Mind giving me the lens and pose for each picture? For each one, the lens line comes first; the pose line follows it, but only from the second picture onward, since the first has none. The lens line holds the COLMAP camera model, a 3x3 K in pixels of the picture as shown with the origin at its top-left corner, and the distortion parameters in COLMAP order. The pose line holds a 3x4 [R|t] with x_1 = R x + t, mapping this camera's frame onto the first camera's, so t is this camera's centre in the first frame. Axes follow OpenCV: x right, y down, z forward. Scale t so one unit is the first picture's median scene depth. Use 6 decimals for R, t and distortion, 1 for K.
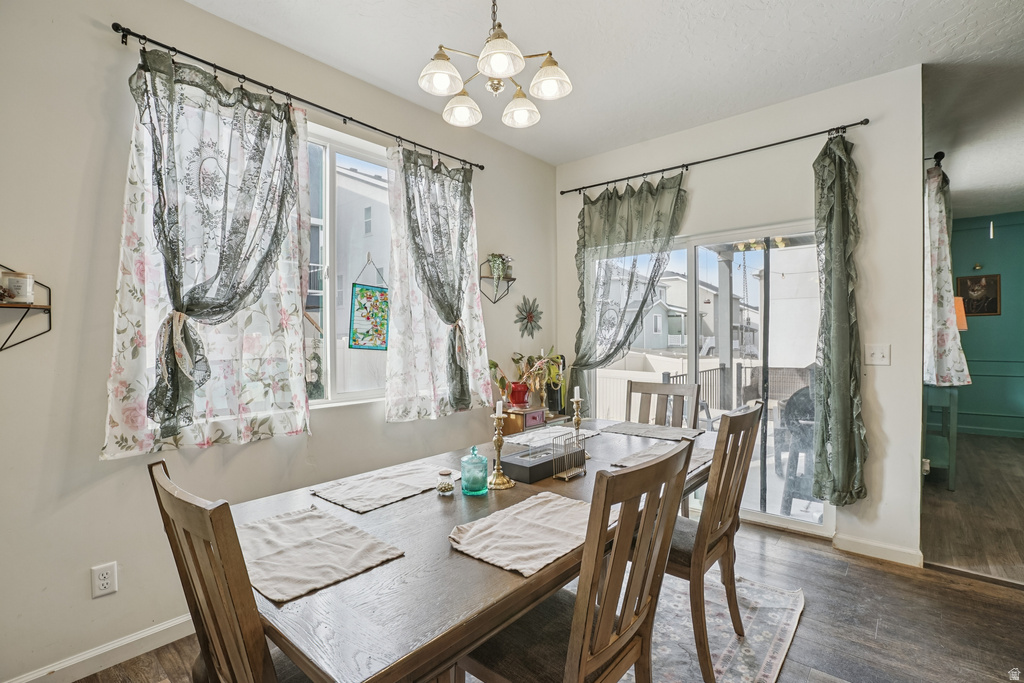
lens RADIAL K [[477.2, 0, 517.5], [0, 477.2, 341.4], [0, 0, 1]] dist [-0.052341, 0.017076]
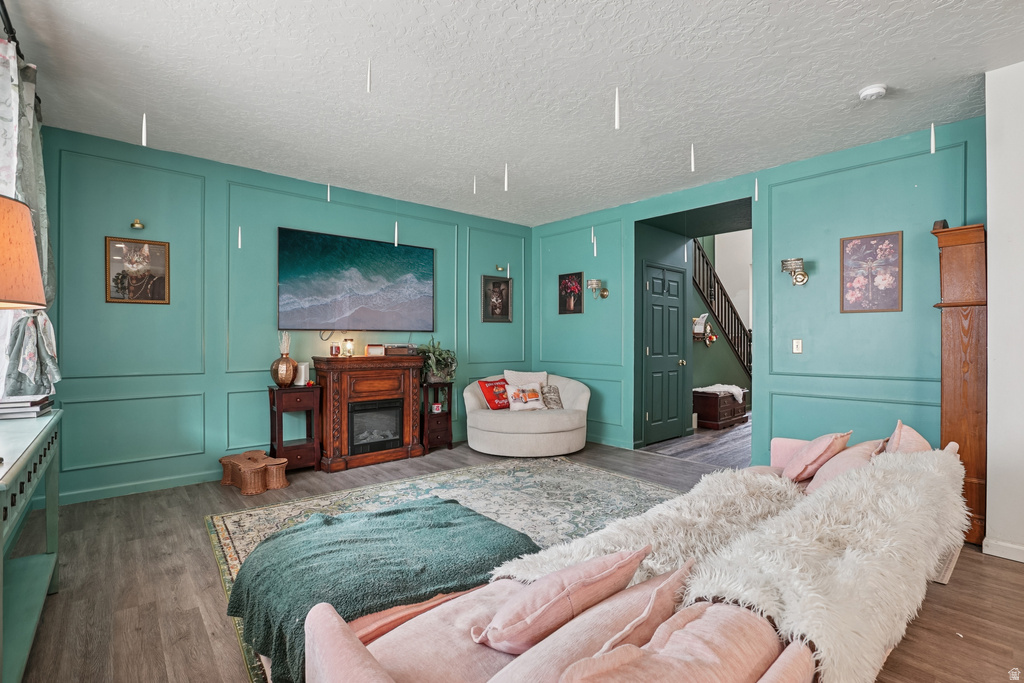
lens RADIAL K [[477.2, 0, 520.6], [0, 477.2, 342.3], [0, 0, 1]] dist [-0.052341, 0.017076]
pose [[0.140919, 0.005061, 0.990008, 0.835168], [0.003088, 0.999980, -0.005552, 0.004794], [-0.990016, 0.003840, 0.140901, 0.737102]]
